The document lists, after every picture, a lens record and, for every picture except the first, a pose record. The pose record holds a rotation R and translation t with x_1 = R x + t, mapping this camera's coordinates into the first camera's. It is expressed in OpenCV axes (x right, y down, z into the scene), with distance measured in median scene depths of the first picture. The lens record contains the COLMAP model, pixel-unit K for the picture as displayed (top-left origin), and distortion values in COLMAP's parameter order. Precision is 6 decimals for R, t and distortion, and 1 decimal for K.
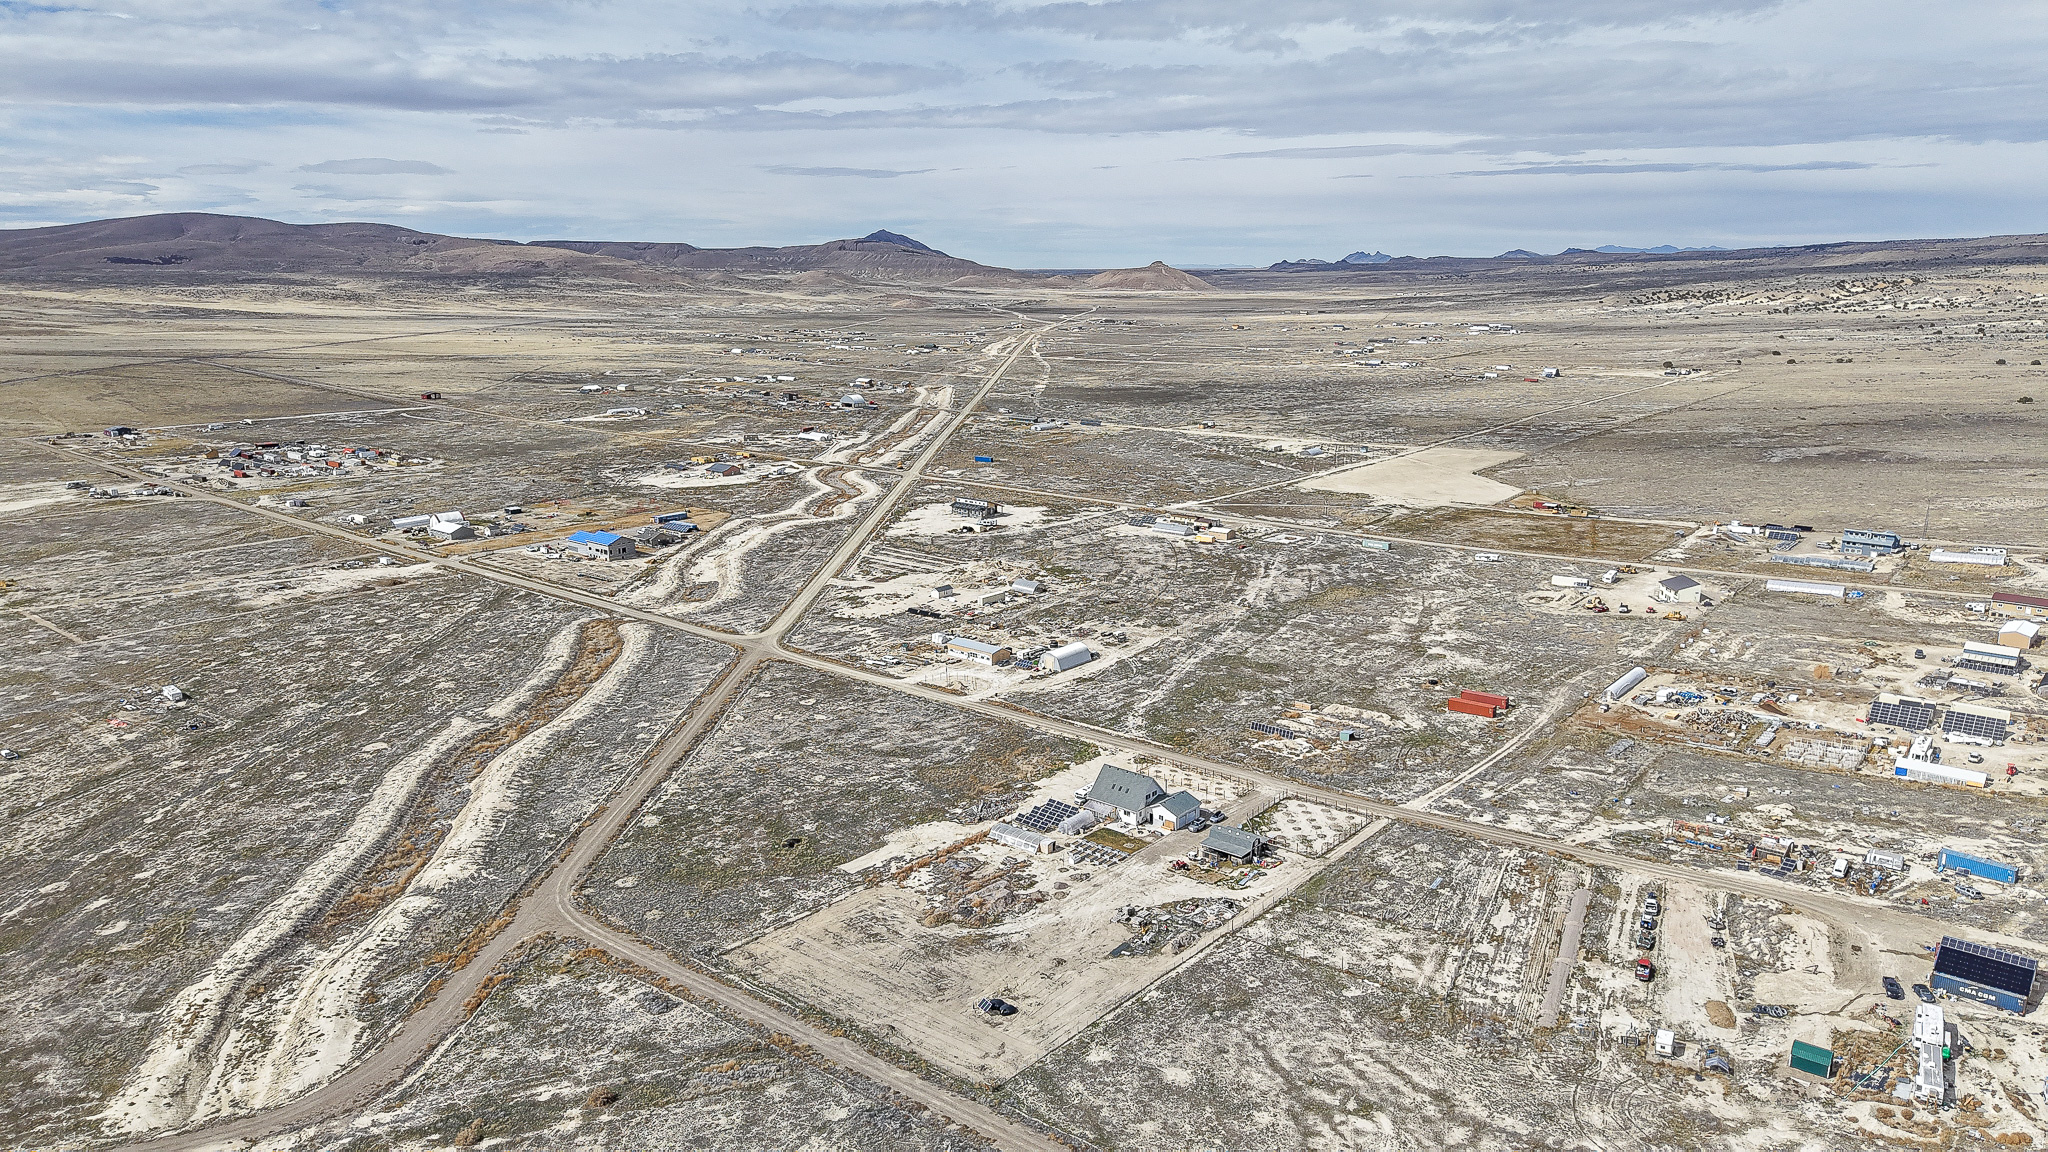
lens RADIAL K [[1355.9, 0, 1023.0], [0, 1355.9, 631.0], [0, 0, 1]] dist [0.057773, -0.079748]
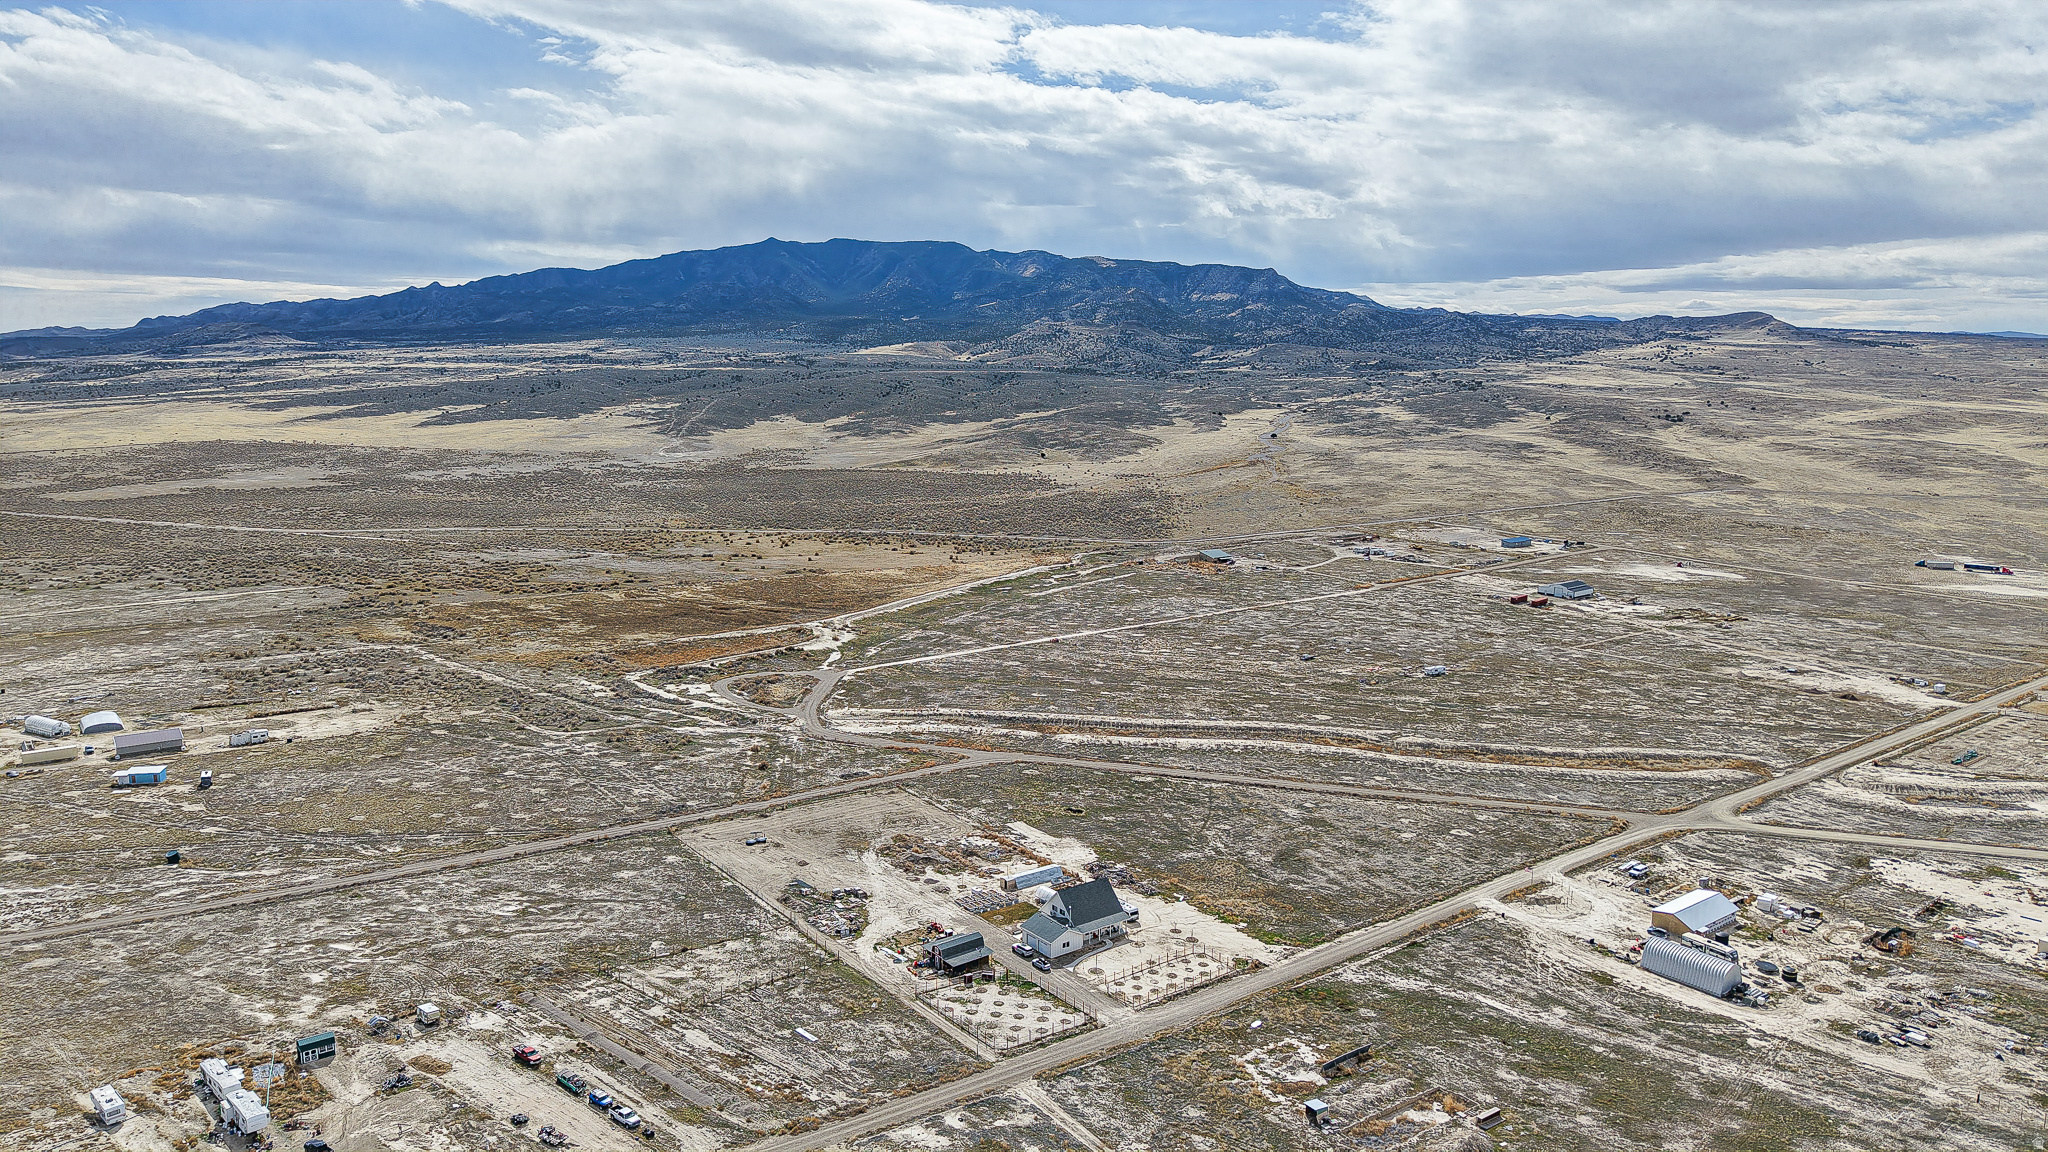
lens RADIAL K [[1355.9, 0, 1023.0], [0, 1355.9, 631.0], [0, 0, 1]] dist [0.057773, -0.079748]
pose [[-0.222708, 0.196031, -0.954973, 0.939494], [-0.265093, 0.930486, 0.252826, -0.282637], [0.938151, 0.309463, -0.155261, 1.046224]]
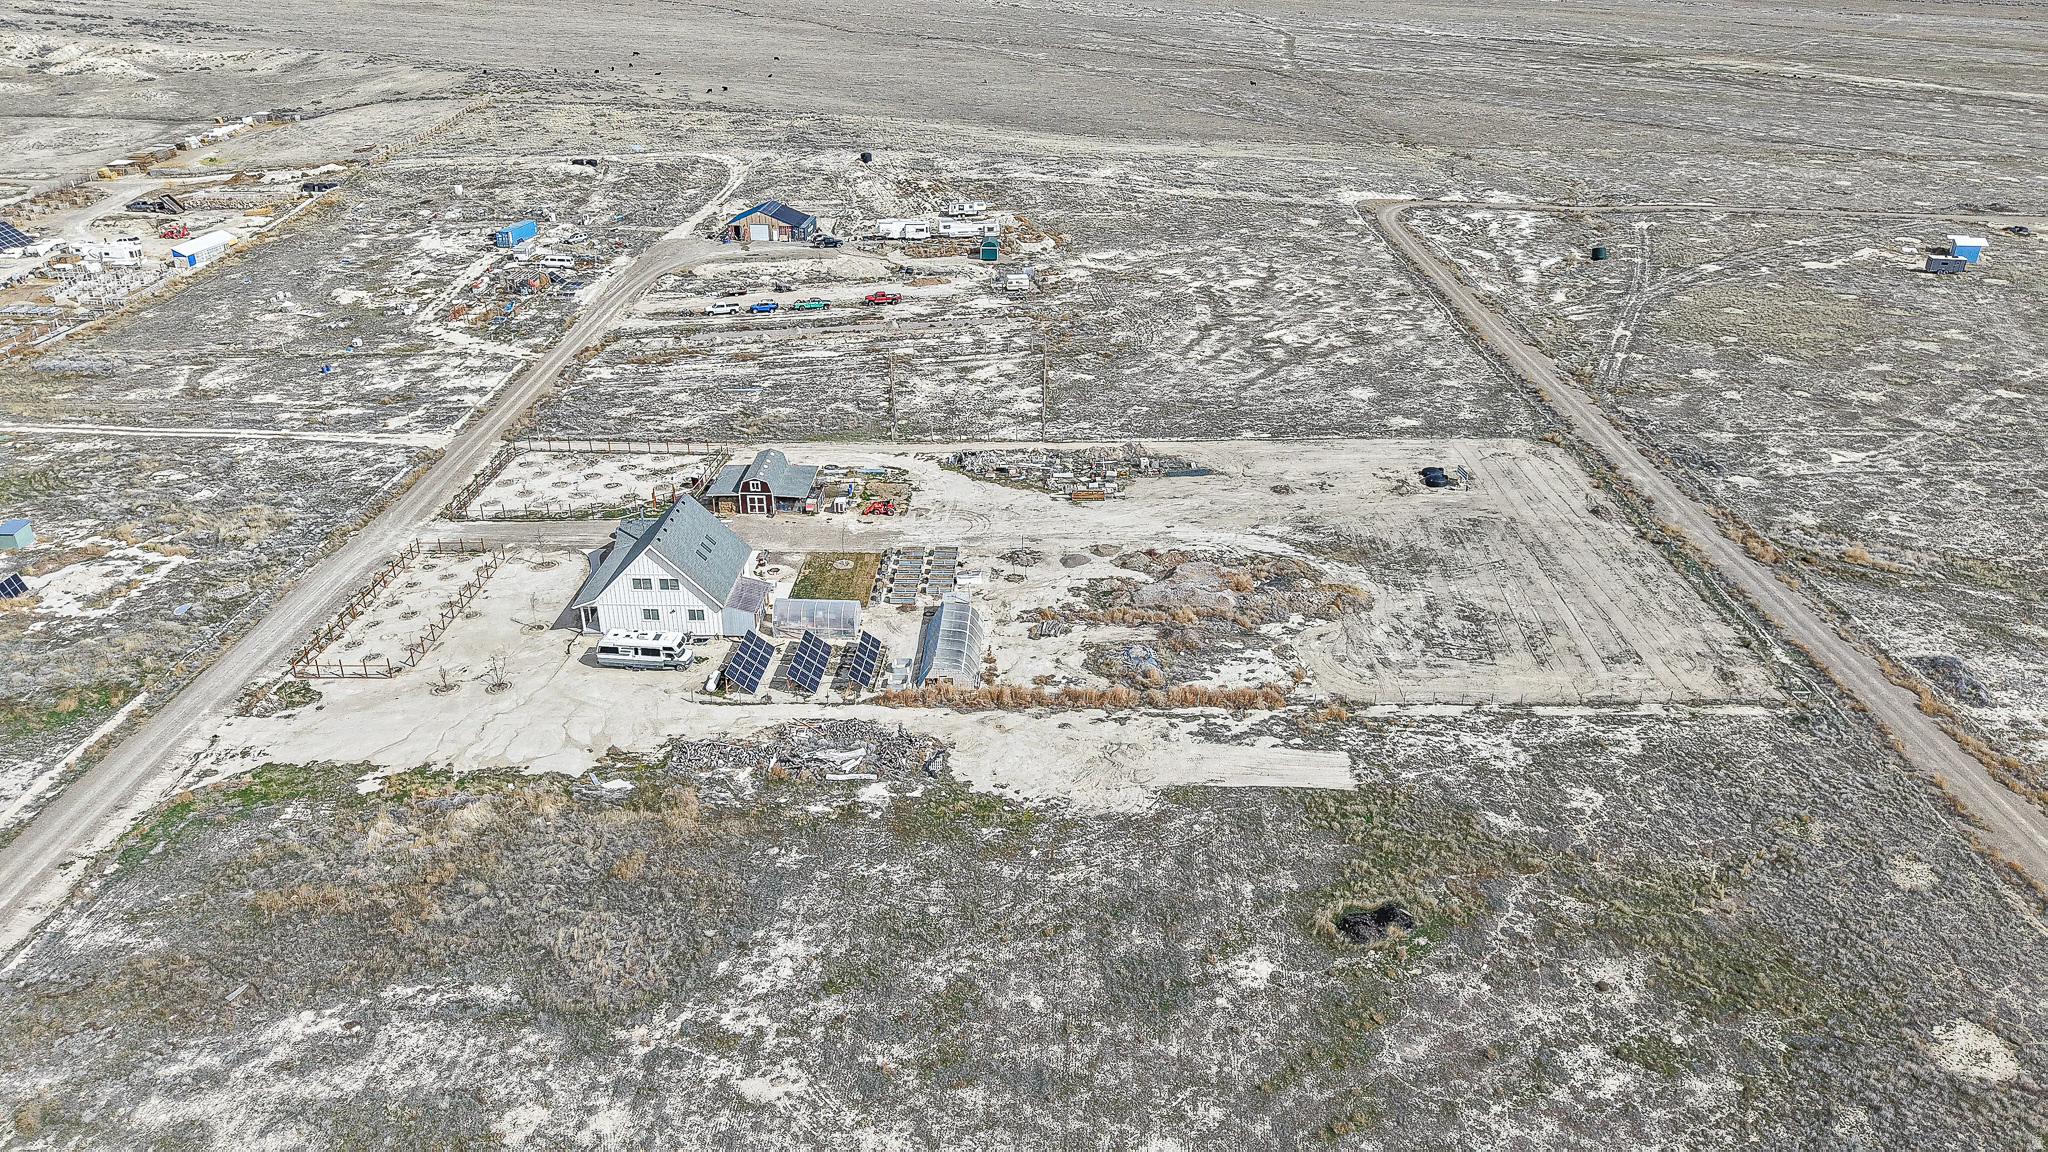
lens RADIAL K [[1369.2, 0, 1024.0], [0, 1369.2, 576.0], [0, 0, 1]] dist [0.037517, -0.042879]
pose [[-0.626378, -0.327263, 0.707495, -0.304610], [0.205093, 0.806440, 0.554610, -0.098990], [-0.752055, 0.492498, -0.438017, 1.107924]]
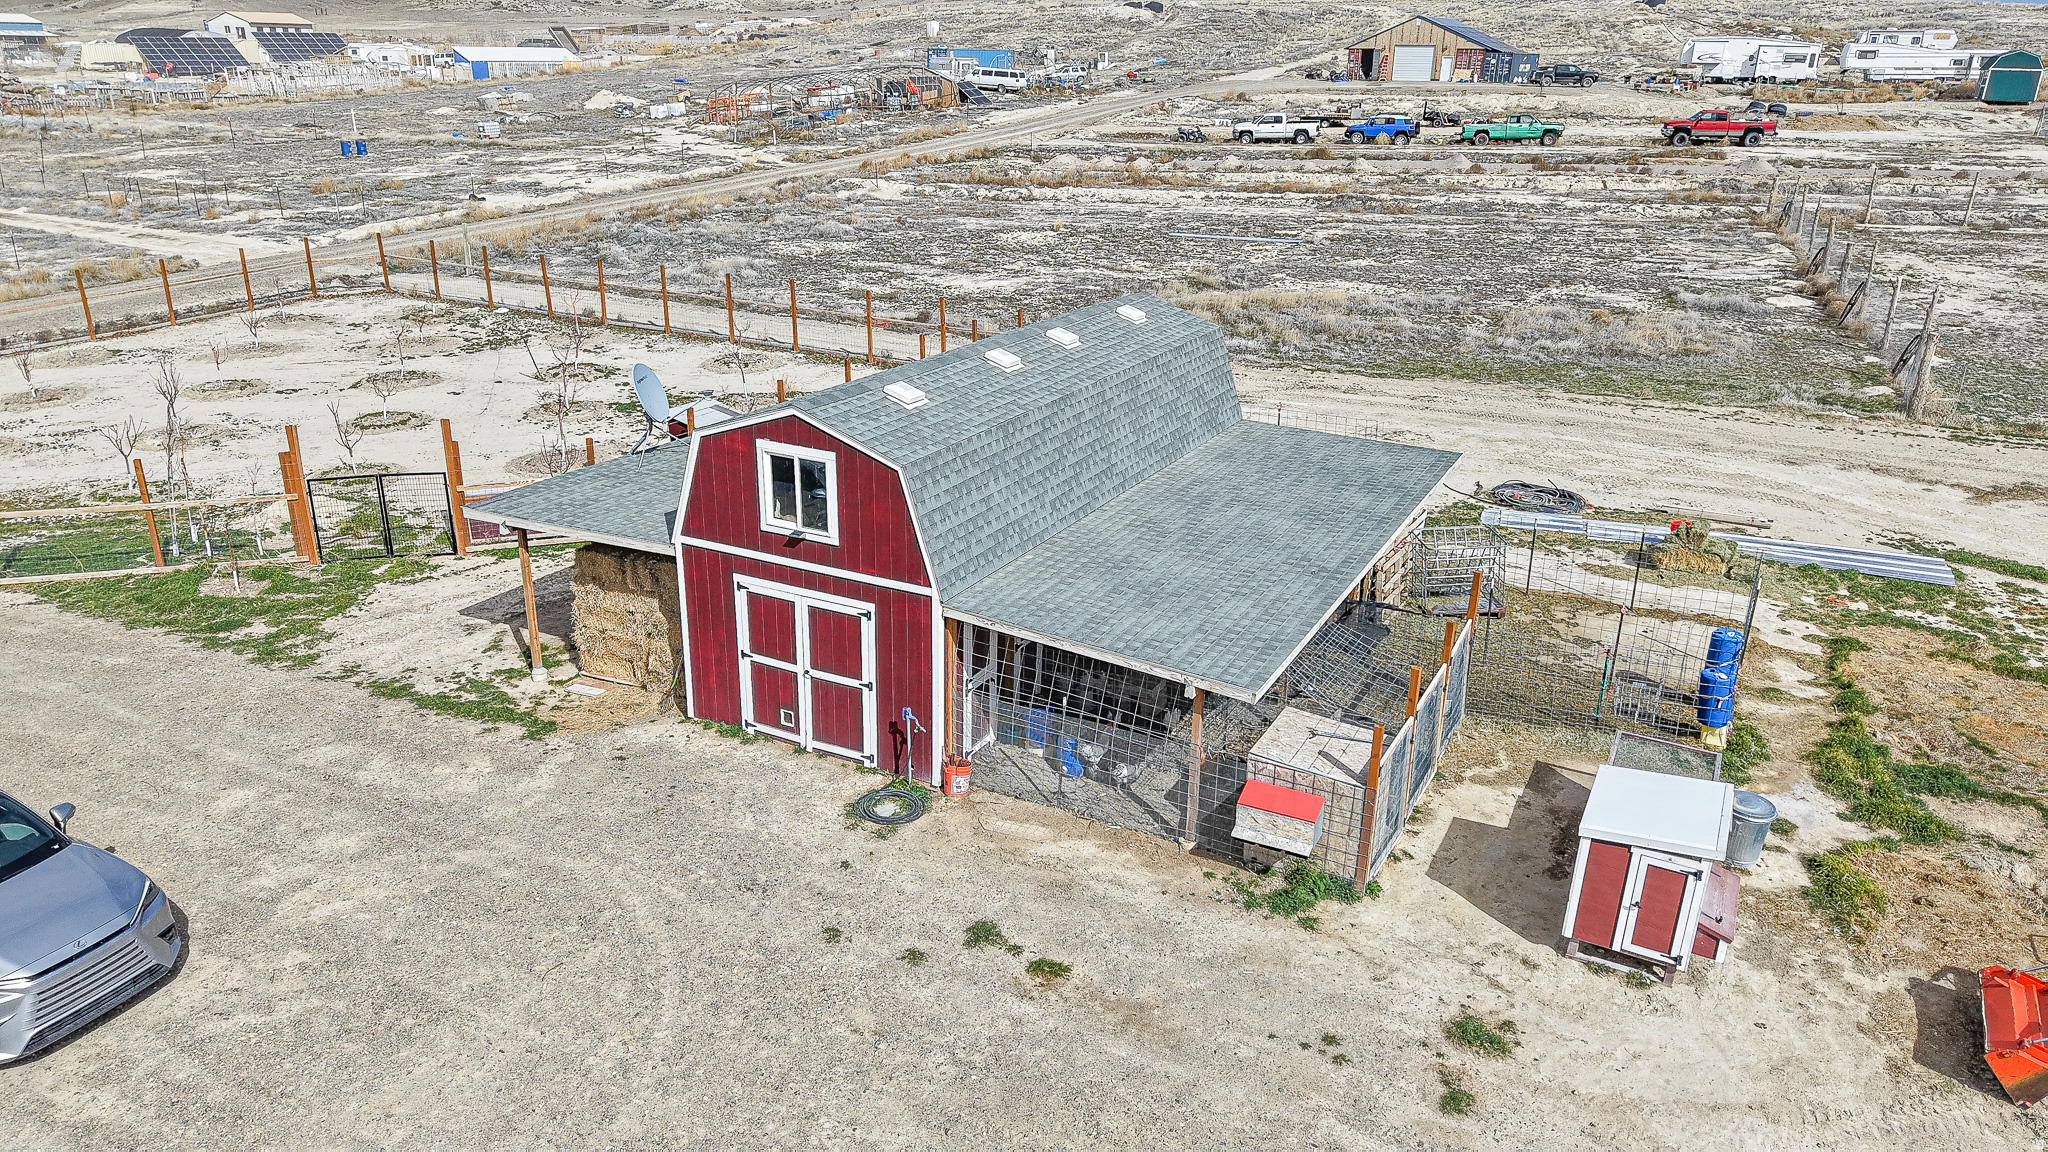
lens RADIAL K [[1369.2, 0, 1024.0], [0, 1369.2, 576.0], [0, 0, 1]] dist [0.037517, -0.042879]
pose [[-0.202377, -0.348382, 0.915245, 0.081933], [0.248749, 0.885645, 0.392118, 0.122441], [-0.947189, 0.307022, -0.092574, 0.939913]]
